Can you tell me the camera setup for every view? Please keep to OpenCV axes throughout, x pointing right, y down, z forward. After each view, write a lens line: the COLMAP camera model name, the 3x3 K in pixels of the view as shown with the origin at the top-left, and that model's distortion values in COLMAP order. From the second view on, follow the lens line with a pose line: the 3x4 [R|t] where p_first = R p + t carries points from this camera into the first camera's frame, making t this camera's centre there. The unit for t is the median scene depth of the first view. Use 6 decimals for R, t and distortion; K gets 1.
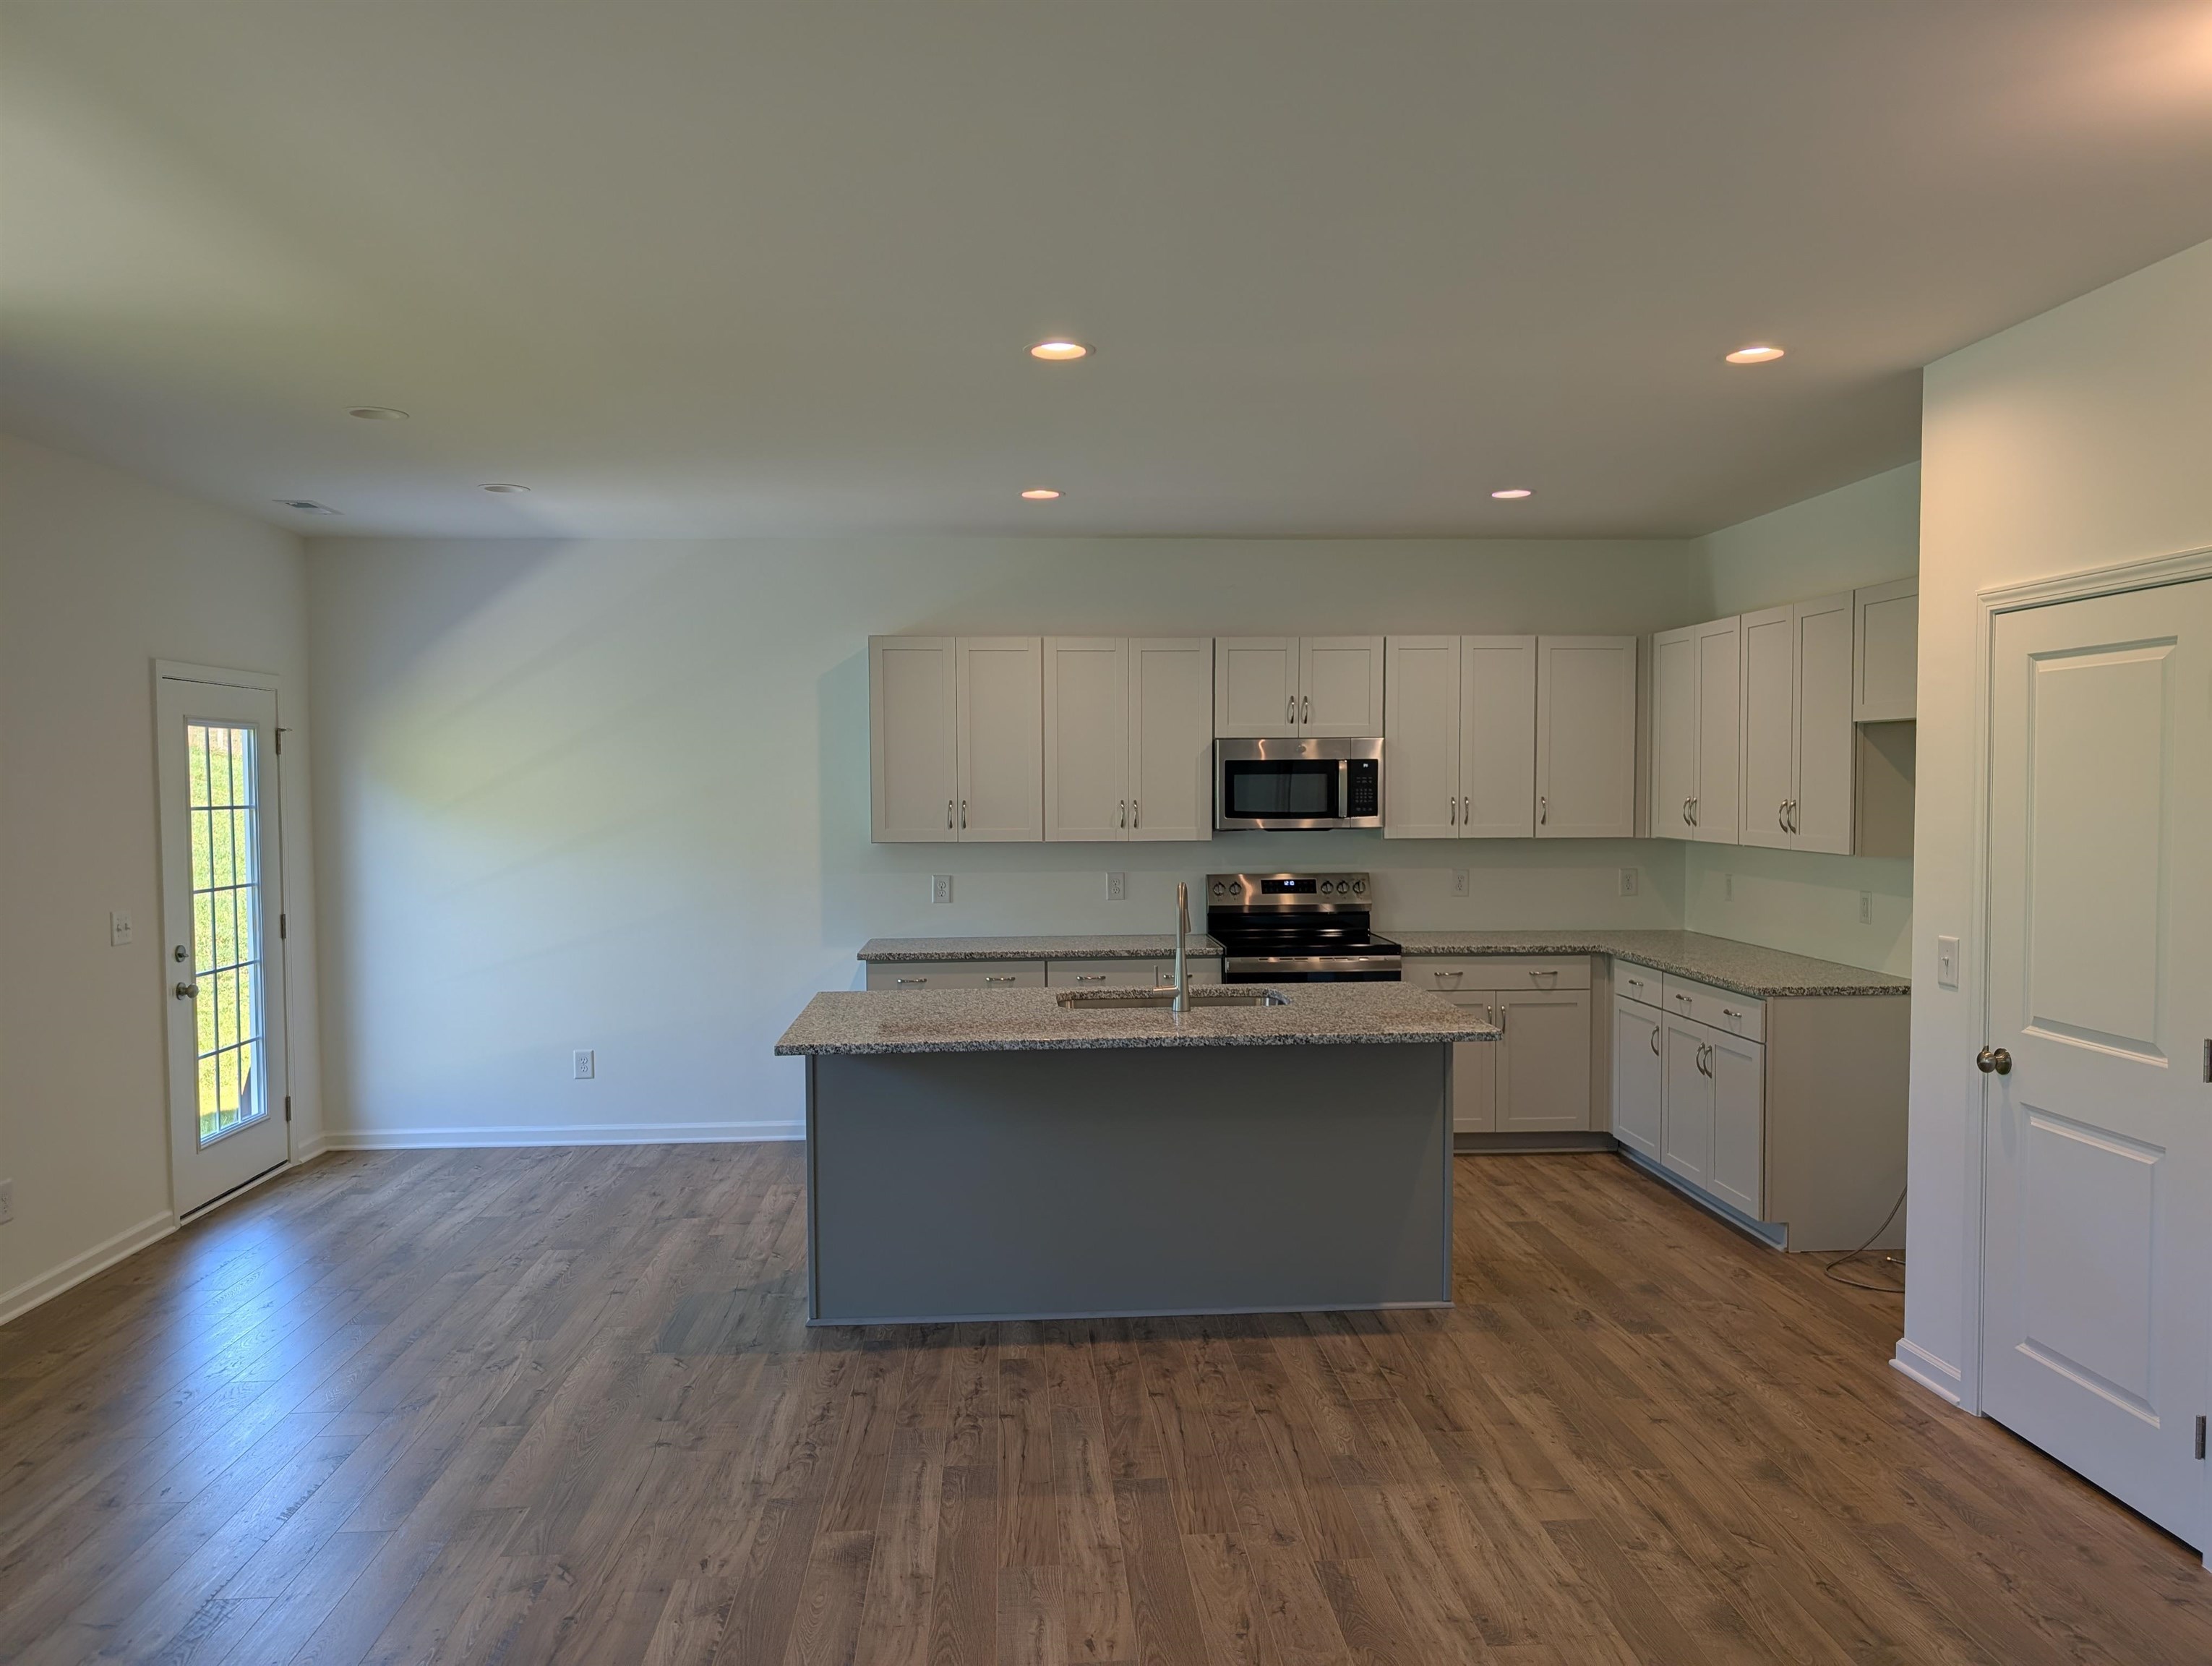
lens RADIAL K [[1591.0, 0, 1090.0], [0, 1591.0, 823.9], [0, 0, 1]] dist [0.015962, -0.014427]
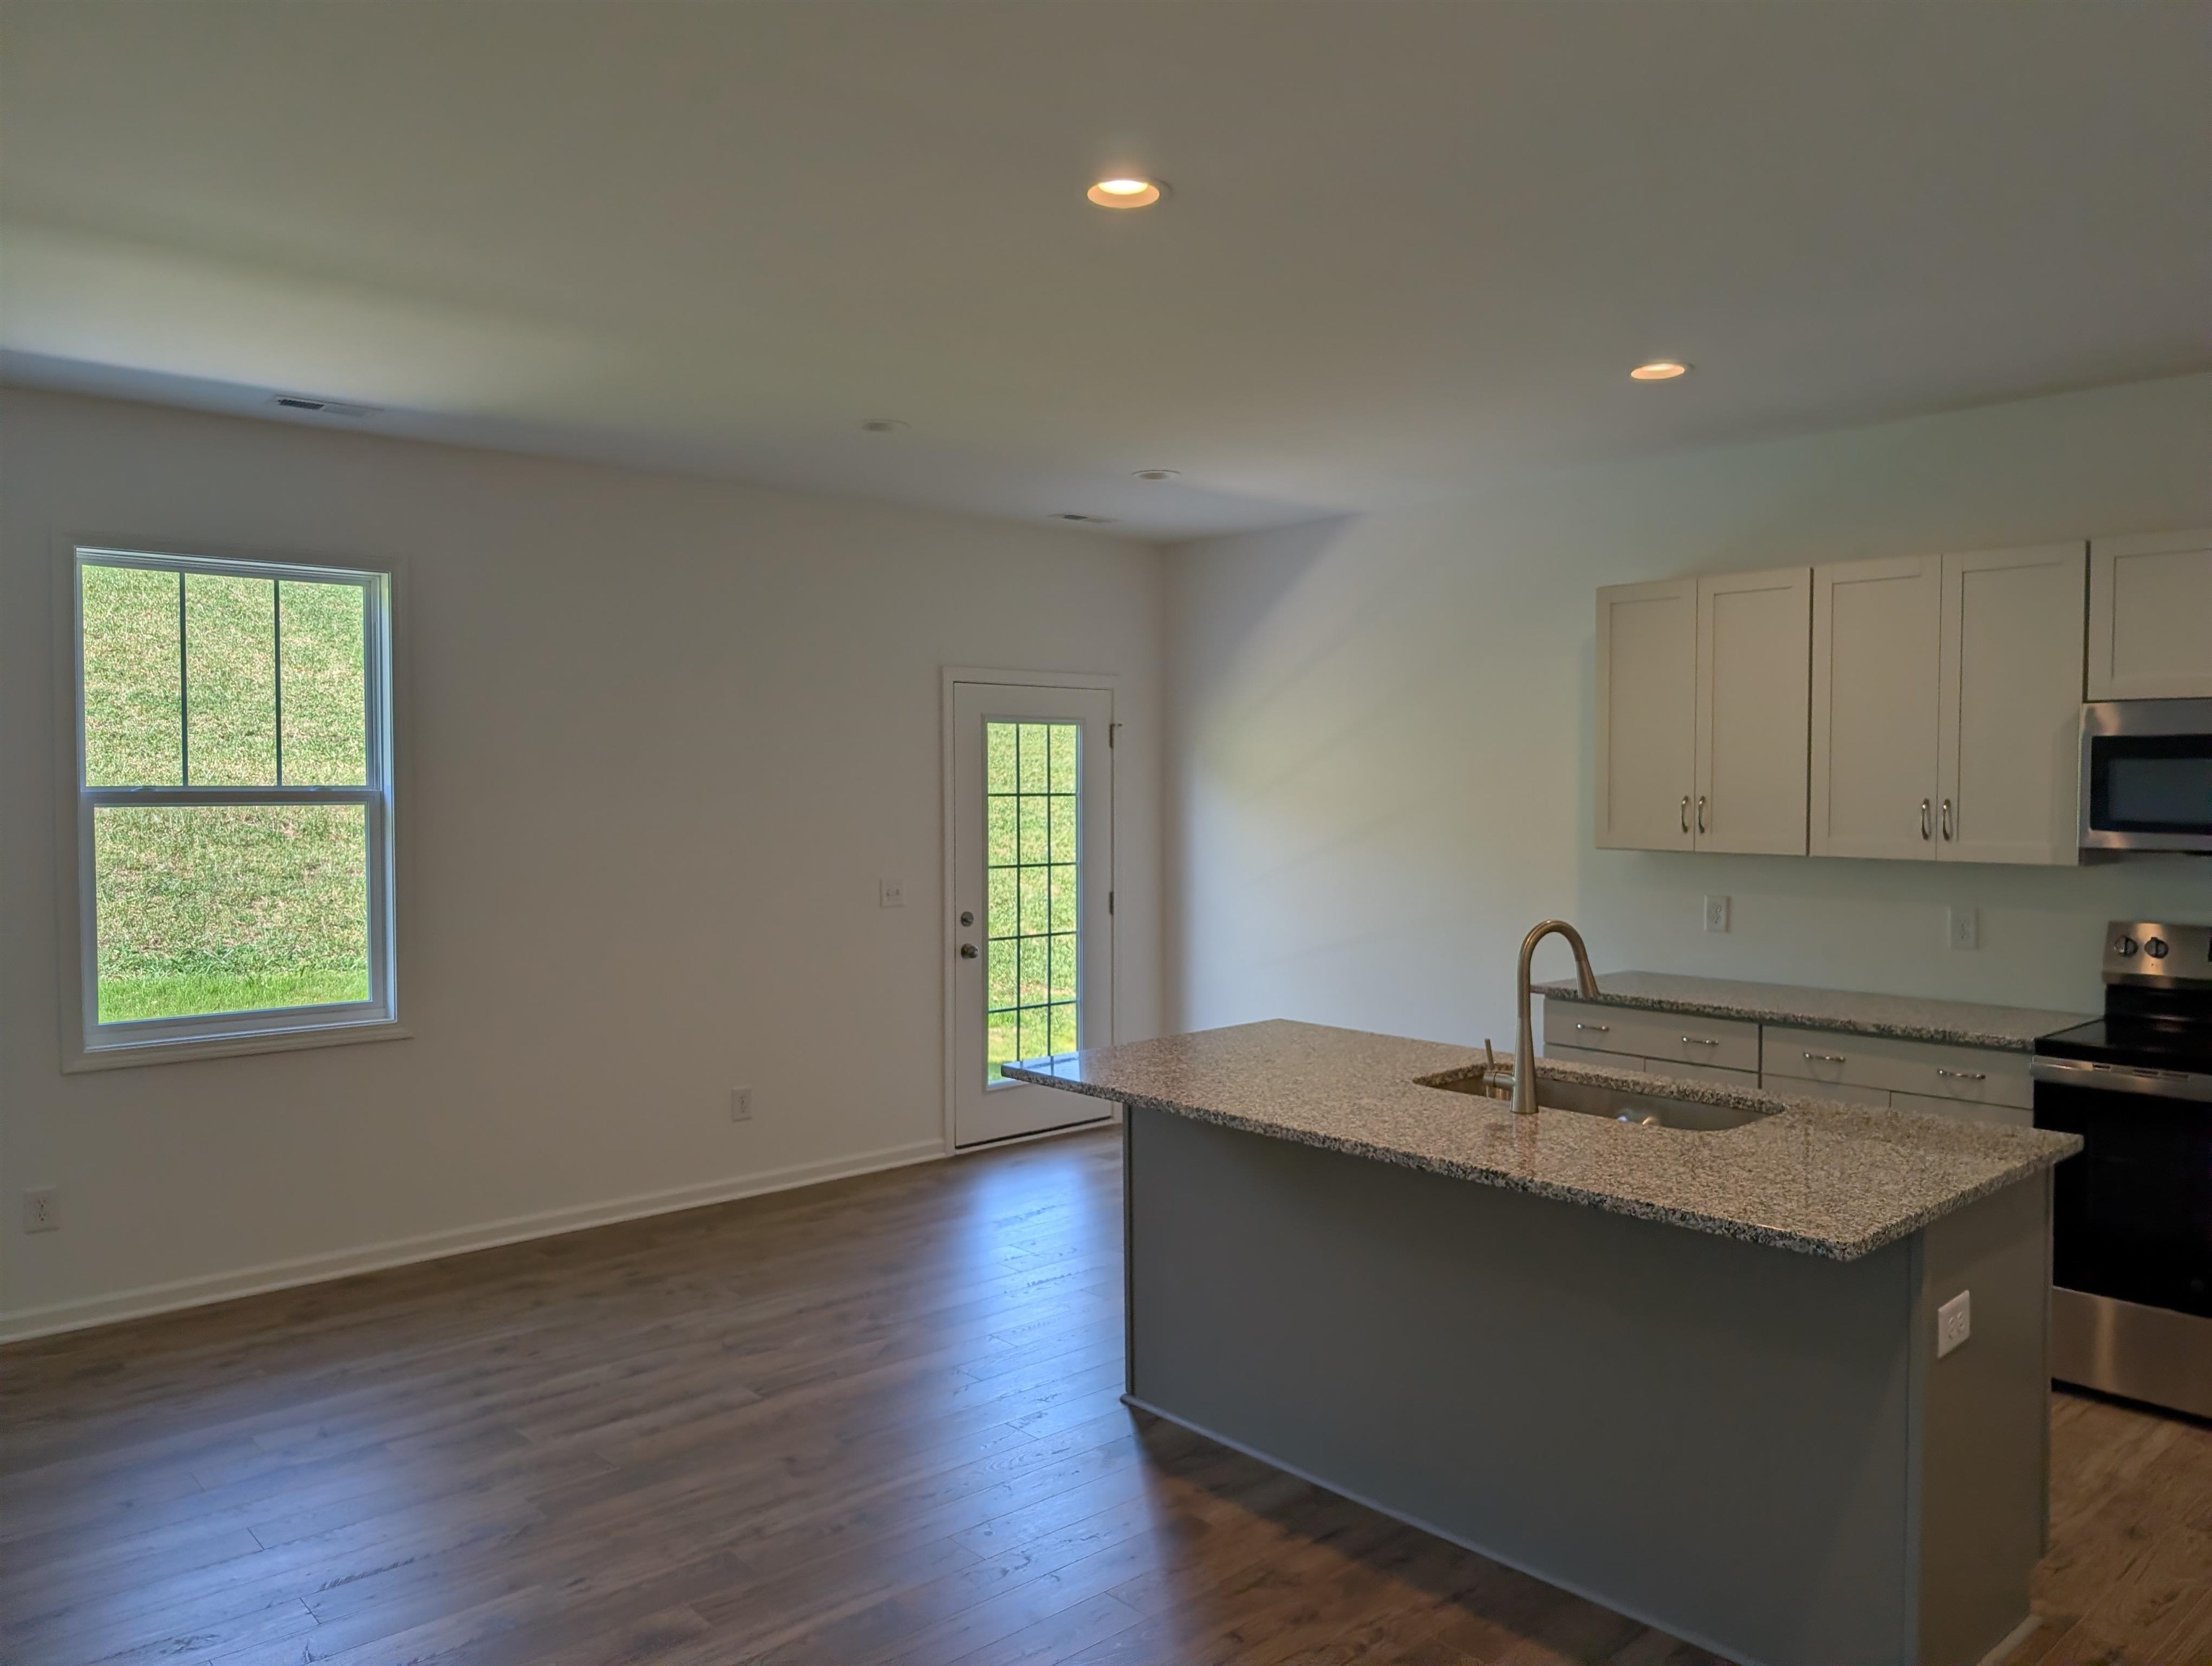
lens RADIAL K [[1591.0, 0, 1093.3], [0, 1591.0, 820.3], [0, 0, 1]] dist [0.015962, -0.014427]
pose [[0.619111, 0.025680, -0.784884, 0.472868], [-0.023787, 0.999620, 0.013943, -0.010468], [0.784943, 0.010038, 0.619486, 0.439687]]
